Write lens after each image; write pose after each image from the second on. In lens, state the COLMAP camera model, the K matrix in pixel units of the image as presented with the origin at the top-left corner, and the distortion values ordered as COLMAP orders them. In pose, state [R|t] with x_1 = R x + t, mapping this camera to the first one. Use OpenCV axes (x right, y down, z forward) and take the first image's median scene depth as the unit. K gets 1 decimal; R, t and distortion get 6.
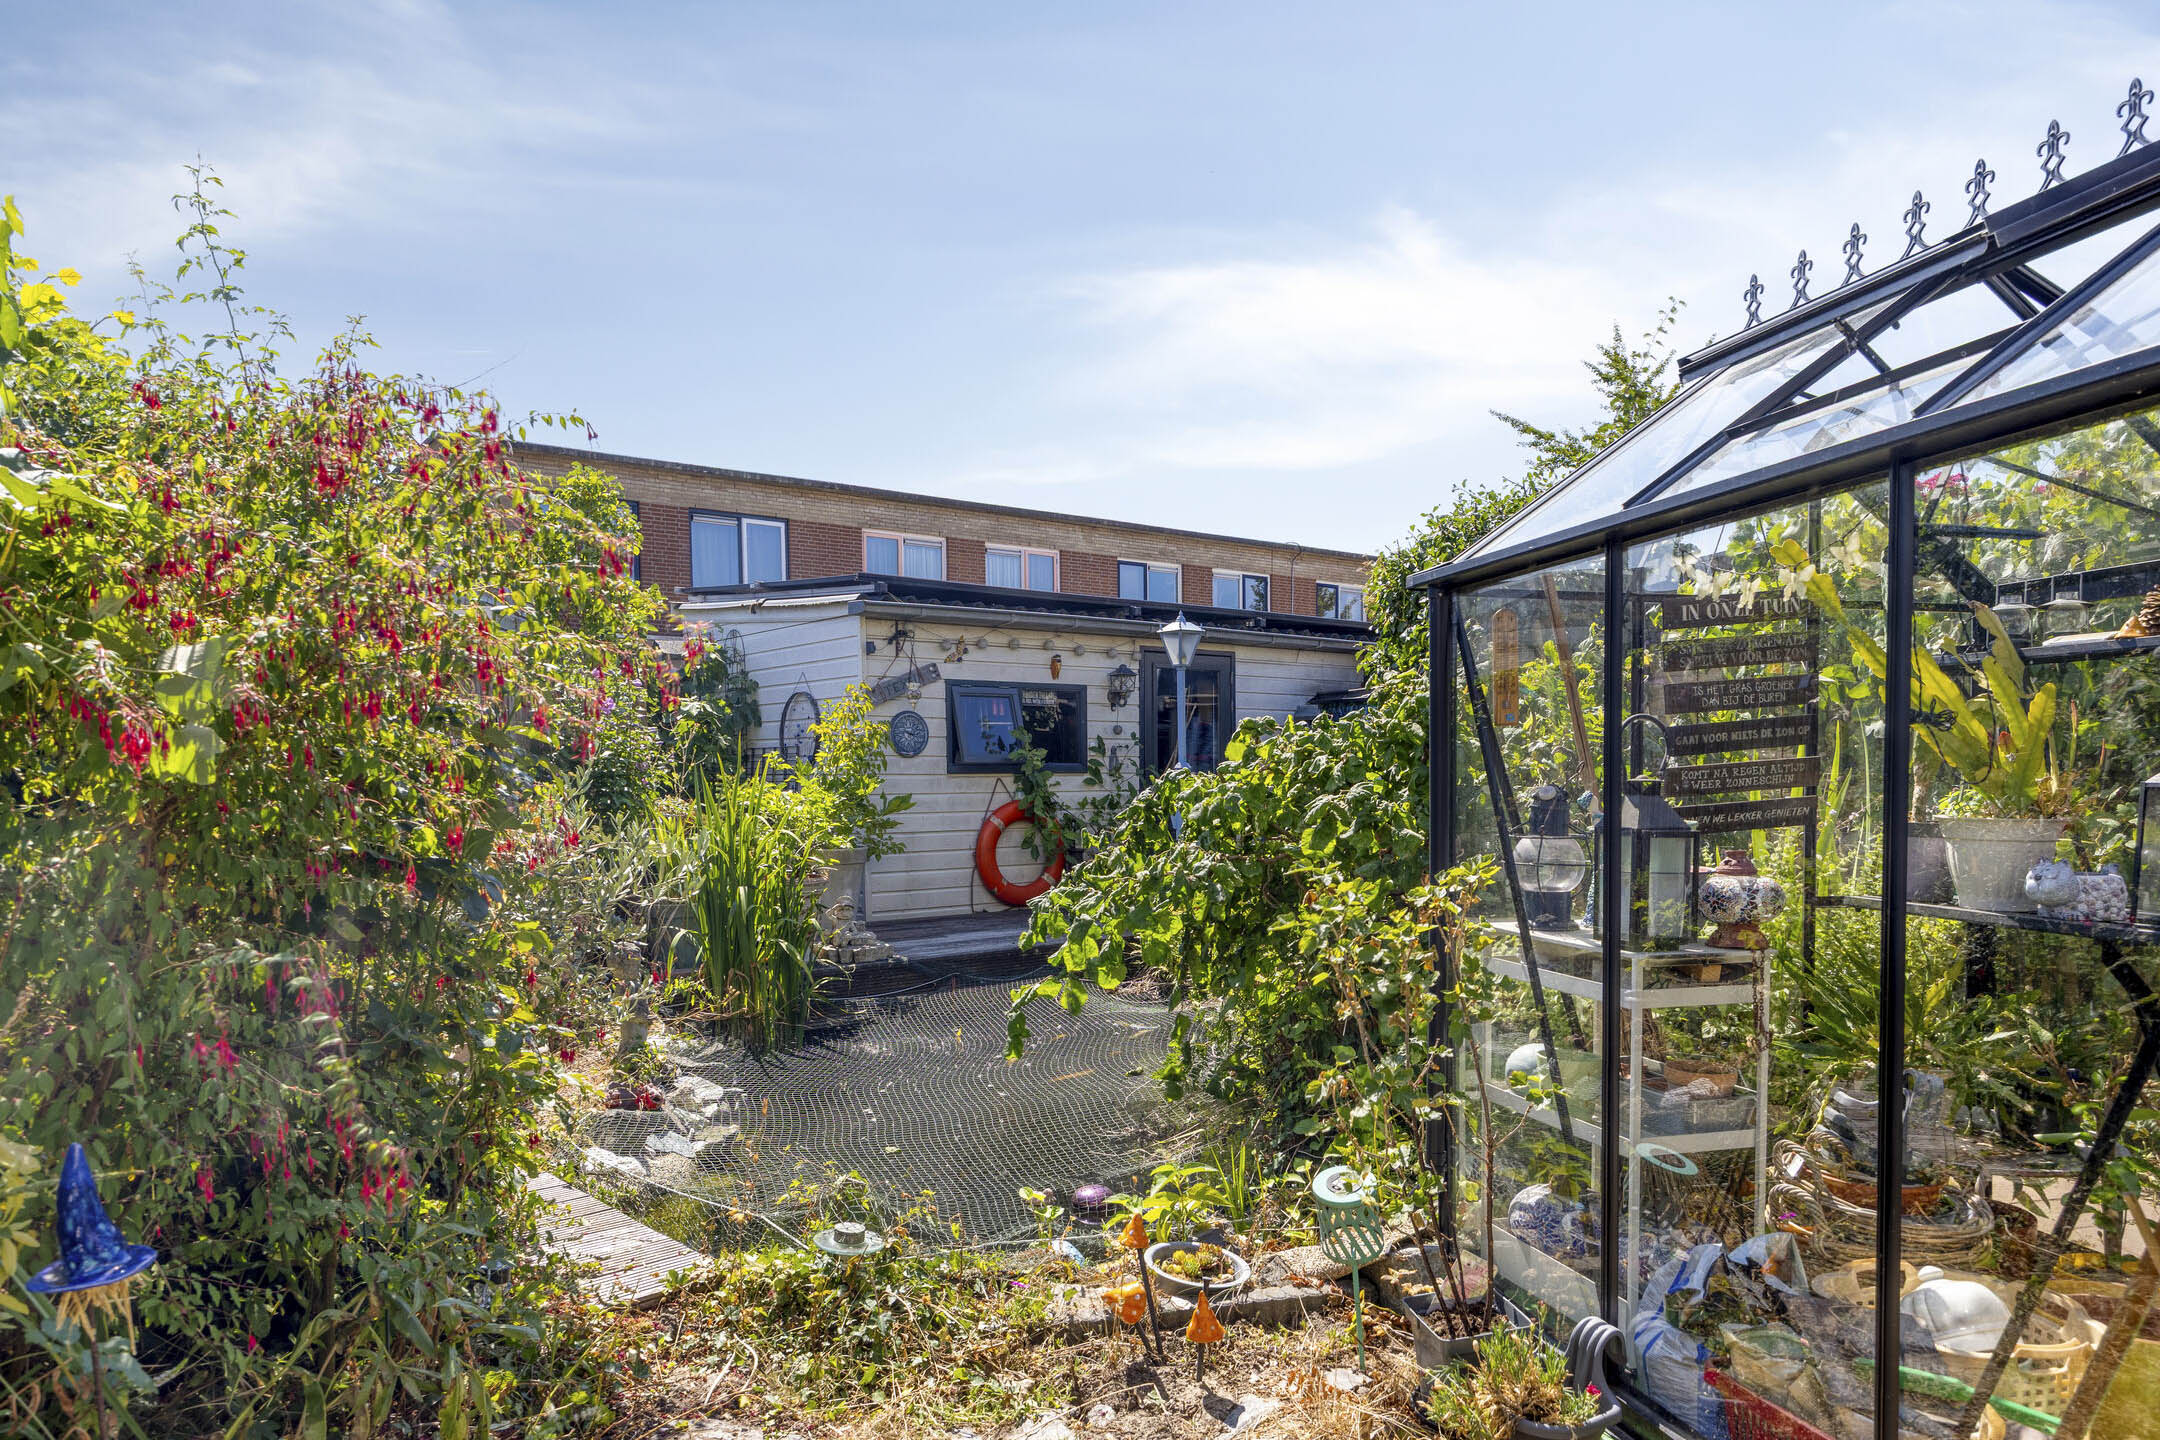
lens RADIAL K [[1340.8, 0, 1011.9], [0, 1340.8, 721.6], [0, 0, 1]] dist [-0.006500, 0.000458]
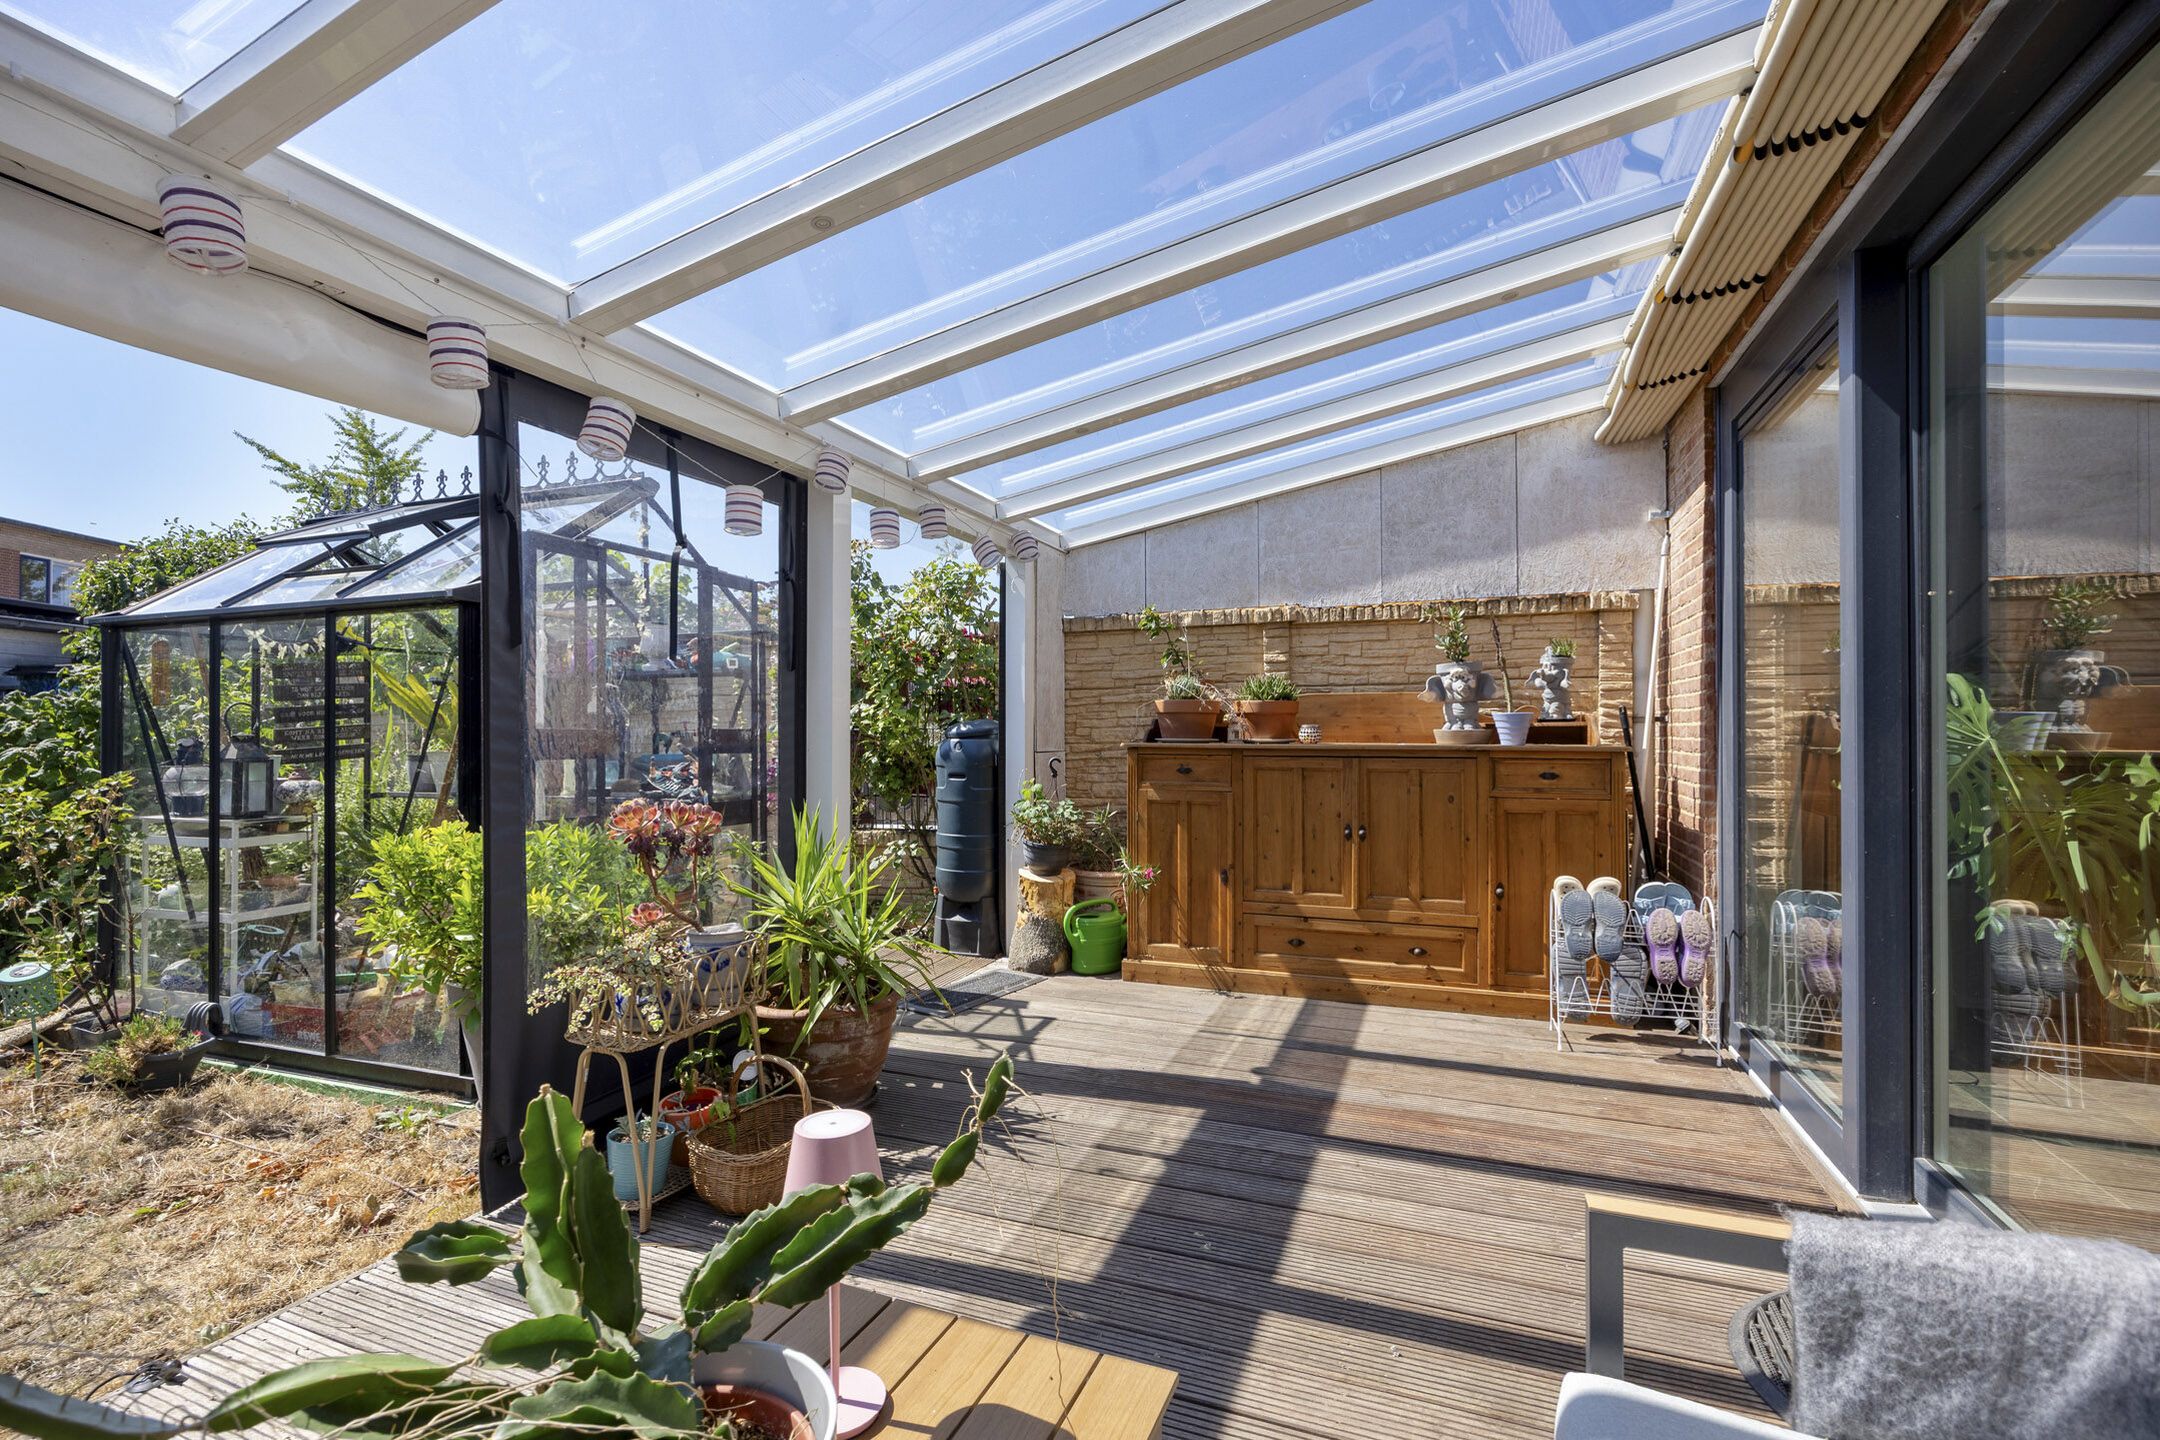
lens RADIAL K [[943.9, 0, 1086.4], [0, 943.9, 726.6], [0, 0, 1]] dist [-0.001929, -0.001421]
pose [[0.478390, 0.004475, 0.878136, -0.134817], [-0.029922, 0.999489, 0.011207, -0.018651], [-0.877638, -0.031637, 0.478279, -0.644990]]
